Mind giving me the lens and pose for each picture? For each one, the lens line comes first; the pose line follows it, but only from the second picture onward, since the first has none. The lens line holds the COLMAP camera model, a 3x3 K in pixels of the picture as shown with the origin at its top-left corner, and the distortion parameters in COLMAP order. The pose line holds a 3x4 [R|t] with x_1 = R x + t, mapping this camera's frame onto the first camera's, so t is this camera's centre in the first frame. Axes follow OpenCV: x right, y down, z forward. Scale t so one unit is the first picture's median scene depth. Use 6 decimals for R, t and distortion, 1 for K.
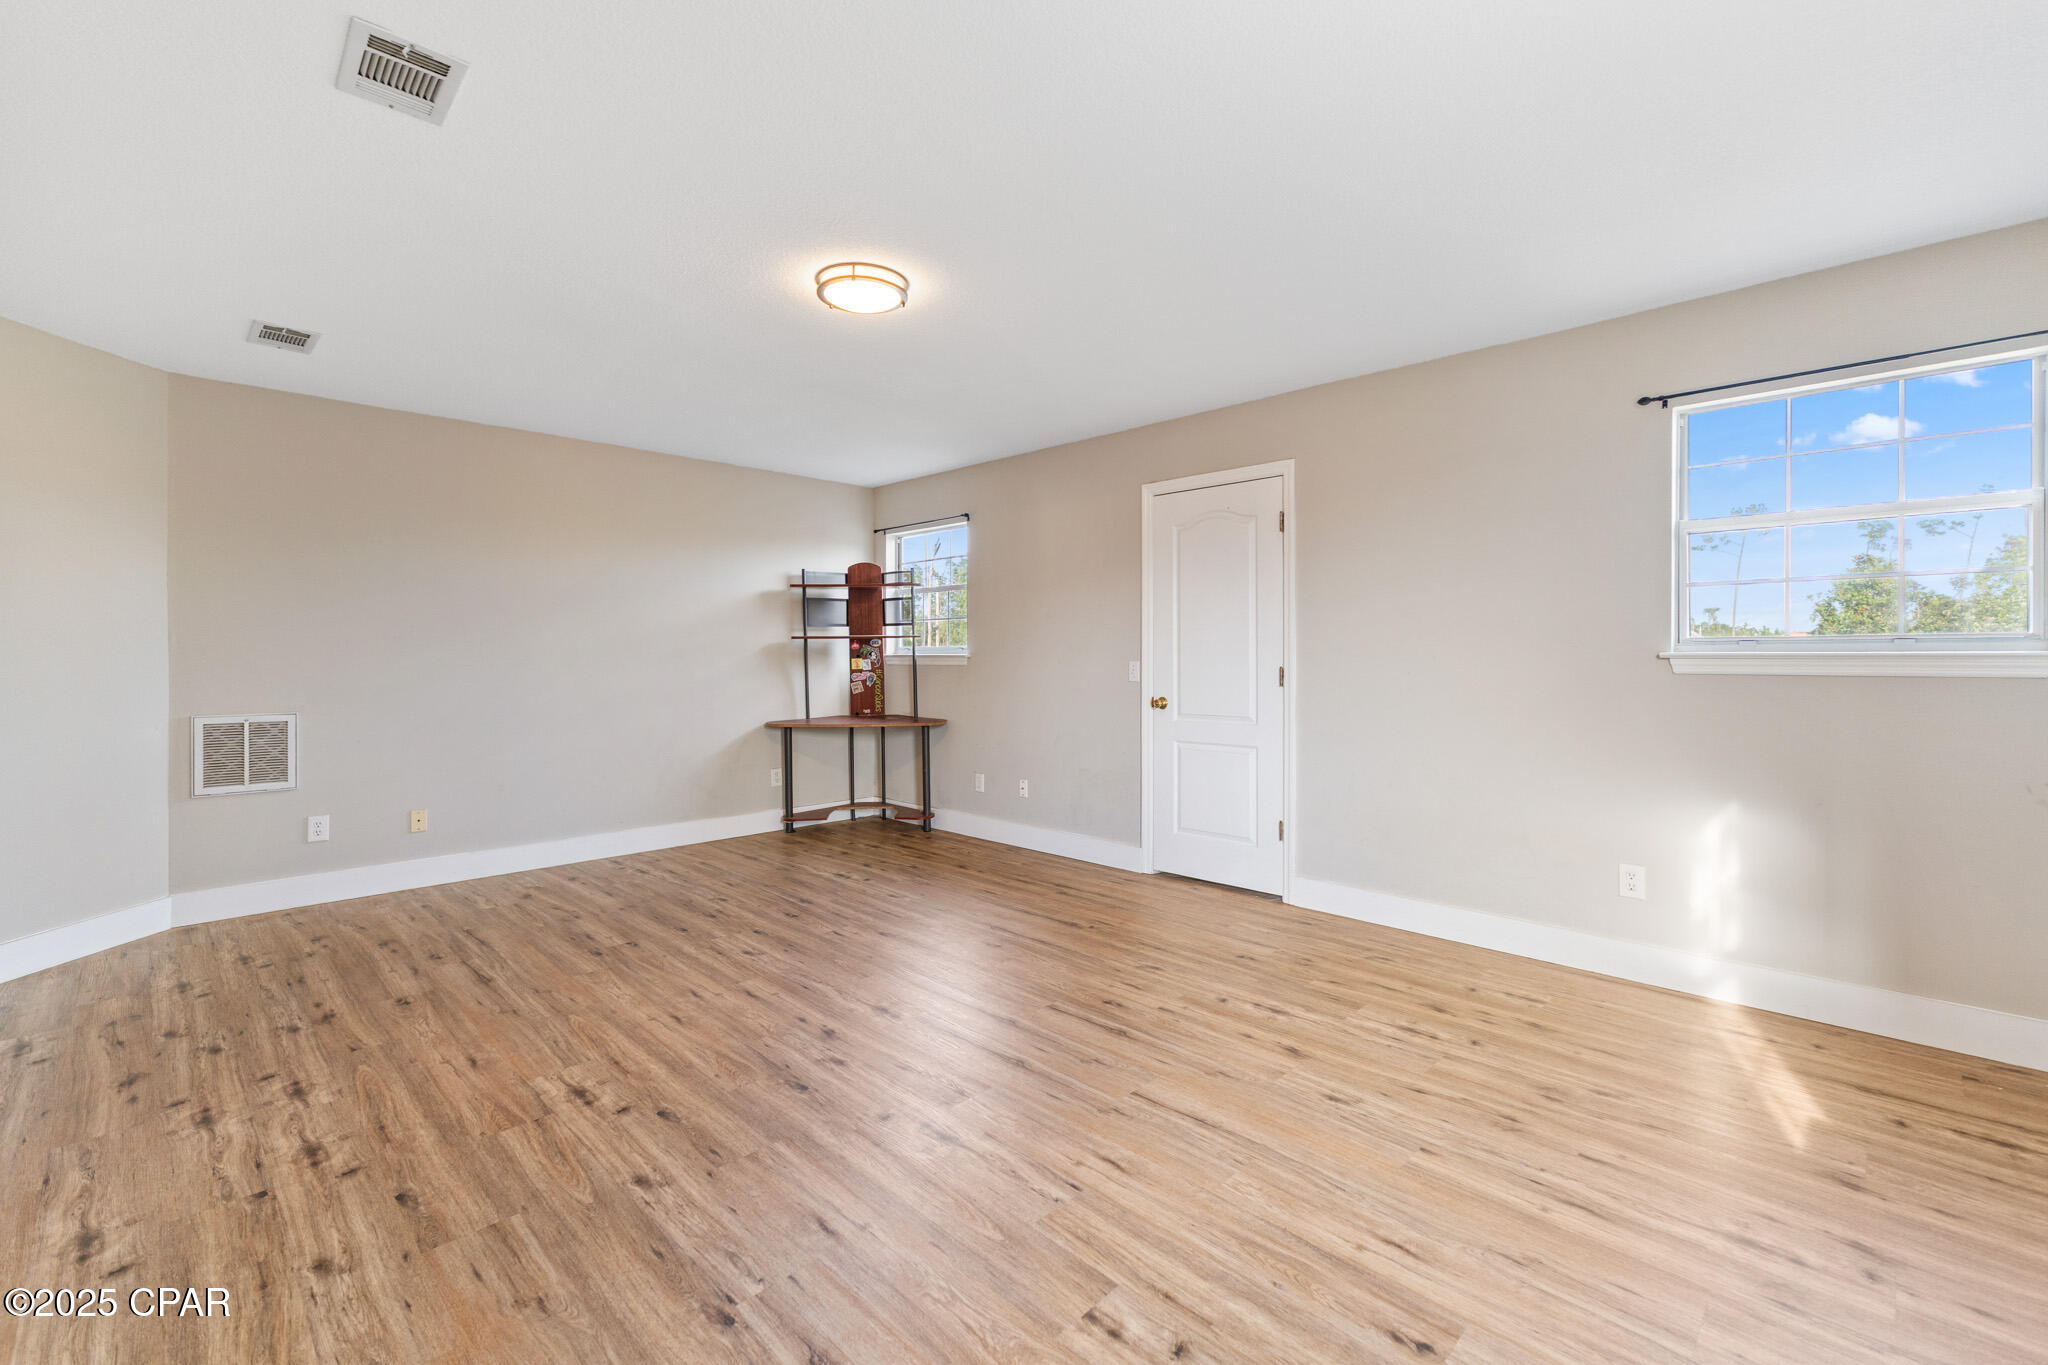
lens RADIAL K [[906.9, 0, 1024.7], [0, 906.9, 664.0], [0, 0, 1]] dist [0.006878, 0.000724]
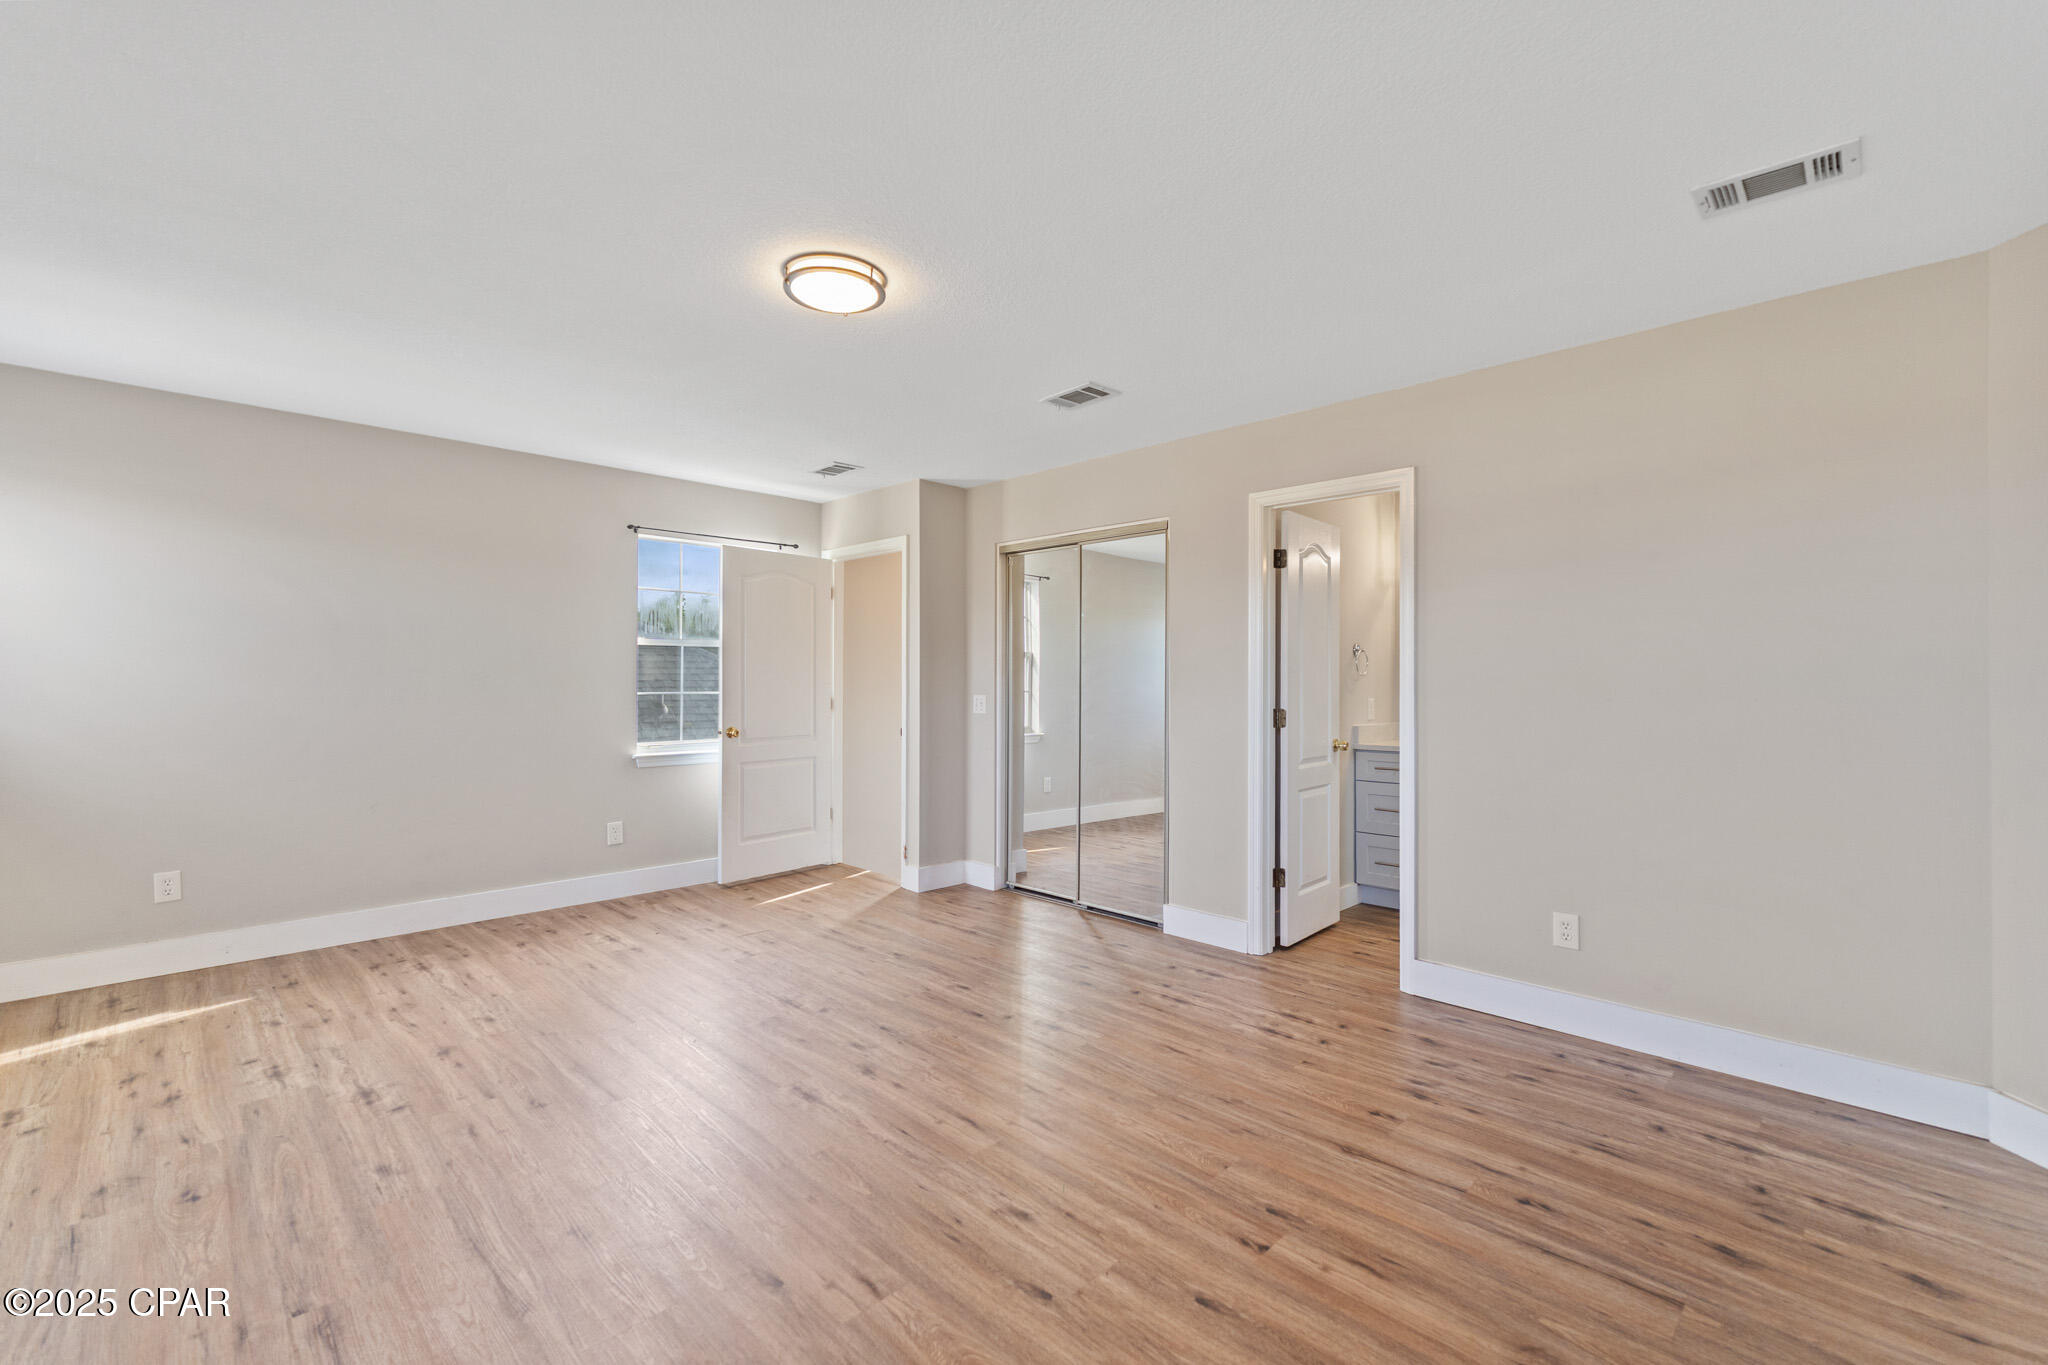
lens RADIAL K [[906.9, 0, 1024.7], [0, 906.9, 674.8], [0, 0, 1]] dist [0.006878, 0.000724]
pose [[-0.999991, -0.003690, 0.001962, -0.377452], [-0.003691, 0.999993, -0.000299, -0.031397], [-0.001961, -0.000306, -0.999998, 1.942245]]
